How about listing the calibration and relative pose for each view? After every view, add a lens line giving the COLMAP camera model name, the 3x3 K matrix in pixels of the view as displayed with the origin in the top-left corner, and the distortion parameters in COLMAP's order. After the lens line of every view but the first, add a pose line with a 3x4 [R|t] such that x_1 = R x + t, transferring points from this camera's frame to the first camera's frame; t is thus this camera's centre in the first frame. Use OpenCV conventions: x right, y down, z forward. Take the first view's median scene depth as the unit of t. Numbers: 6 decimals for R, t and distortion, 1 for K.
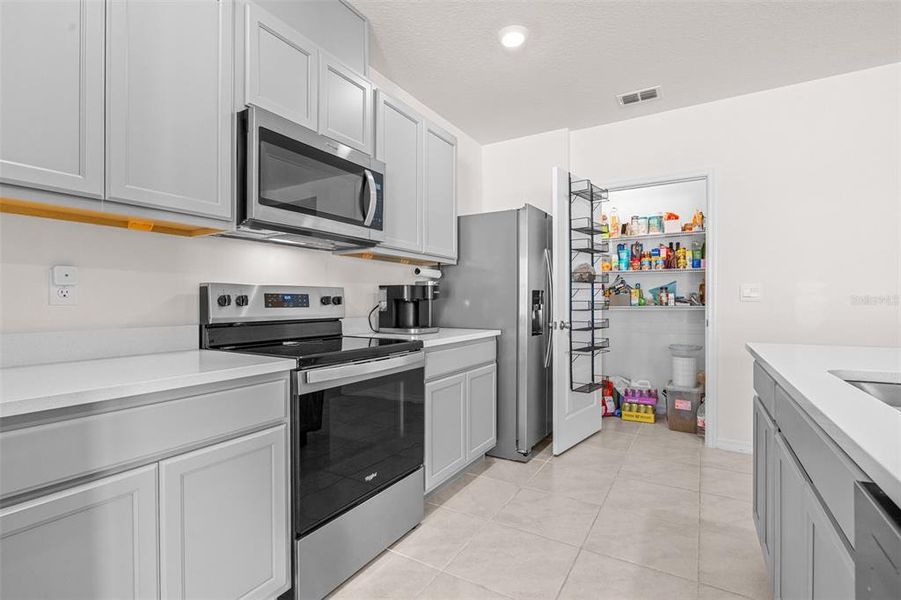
lens RADIAL K [[420.9, 0, 450.8], [0, 420.9, 304.1], [0, 0, 1]] dist [0.000991, -0.000309]
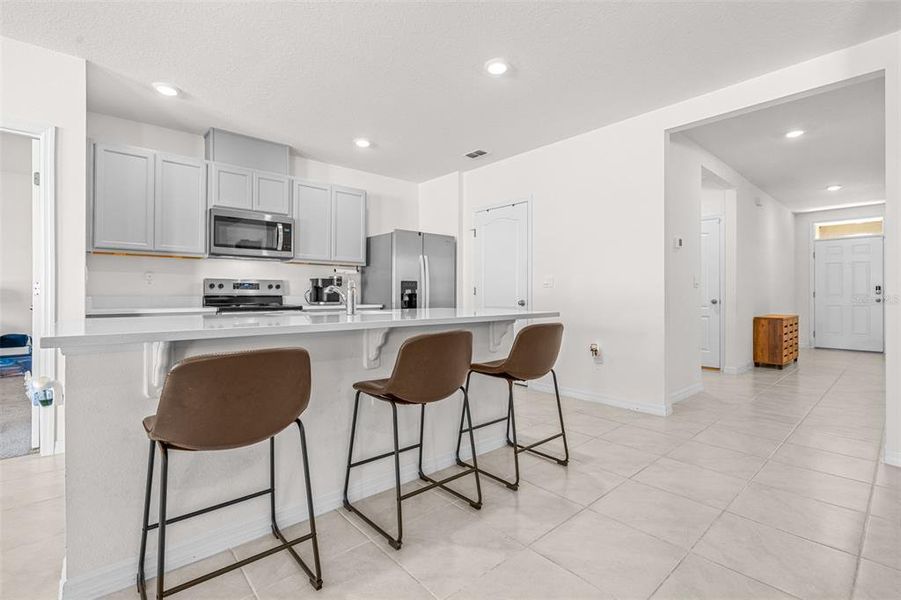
lens RADIAL K [[410.1, 0, 451.6], [0, 410.1, 294.9], [0, 0, 1]] dist [-0.001804, 0.000428]
pose [[0.954580, 0.002448, -0.297945, 1.233248], [-0.003824, 0.999985, -0.004035, 0.039784], [0.297931, 0.004991, 0.954574, -0.682195]]
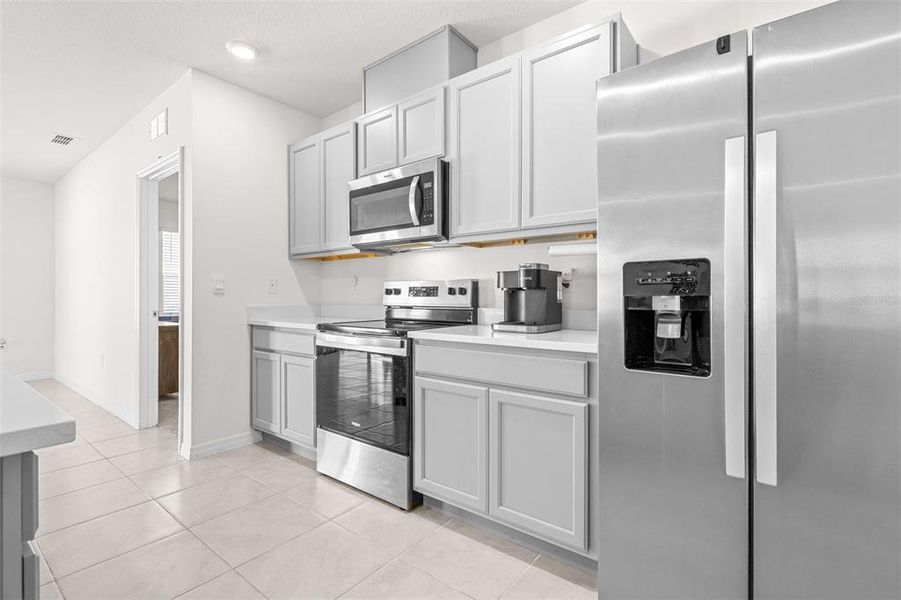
lens RADIAL K [[415.8, 0, 449.1], [0, 415.8, 294.5], [0, 0, 1]] dist [-0.001528, 0.000169]
pose [[-0.123517, -0.000810, -0.992342, 0.923268], [-0.003100, 0.999995, -0.000430, 0.001319], [0.992338, 0.003023, -0.123519, 1.248544]]
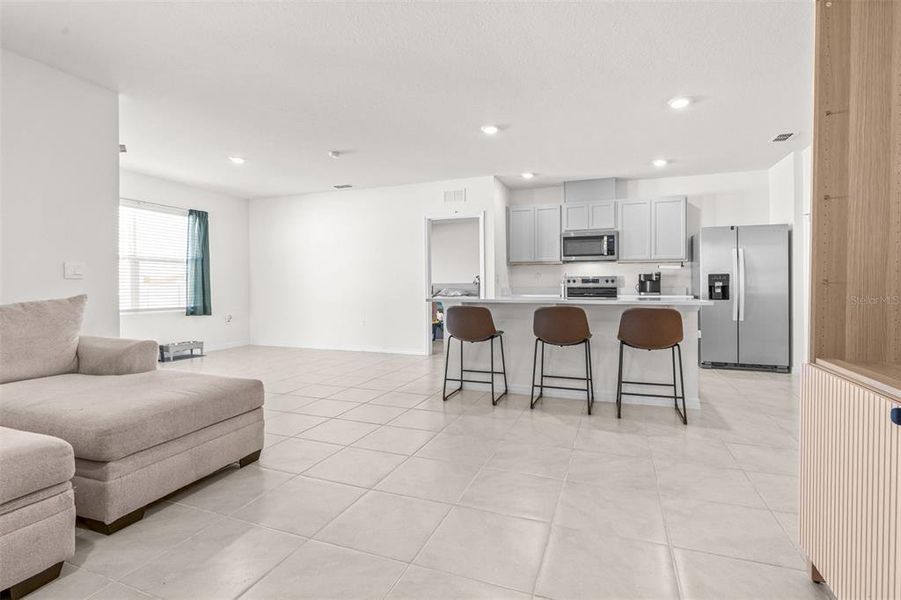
lens RADIAL K [[432.0, 0, 453.2], [0, 432.0, 282.3], [0, 0, 1]] dist [-0.000607, 0.000393]
pose [[0.177581, -0.006518, -0.984085, 2.601457], [-0.004577, 0.999962, -0.007449, 0.030054], [0.984095, 0.005827, 0.177545, -0.577207]]
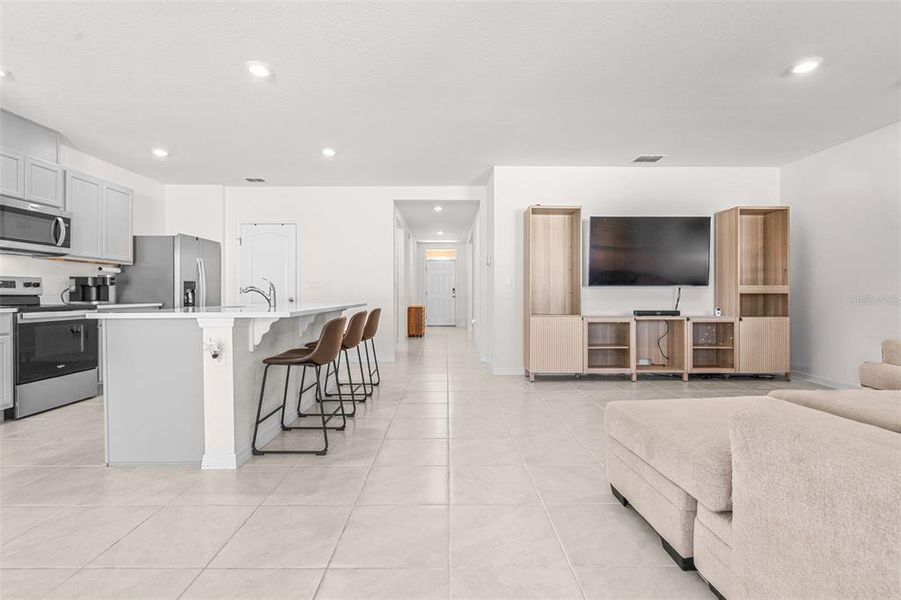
lens RADIAL K [[410.1, 0, 451.6], [0, 410.1, 294.9], [0, 0, 1]] dist [-0.001804, 0.000428]
pose [[0.851138, -0.001677, 0.524939, 0.354385], [0.003518, 0.999991, -0.002509, 0.049993], [-0.524930, 0.003982, 0.851136, -1.571442]]
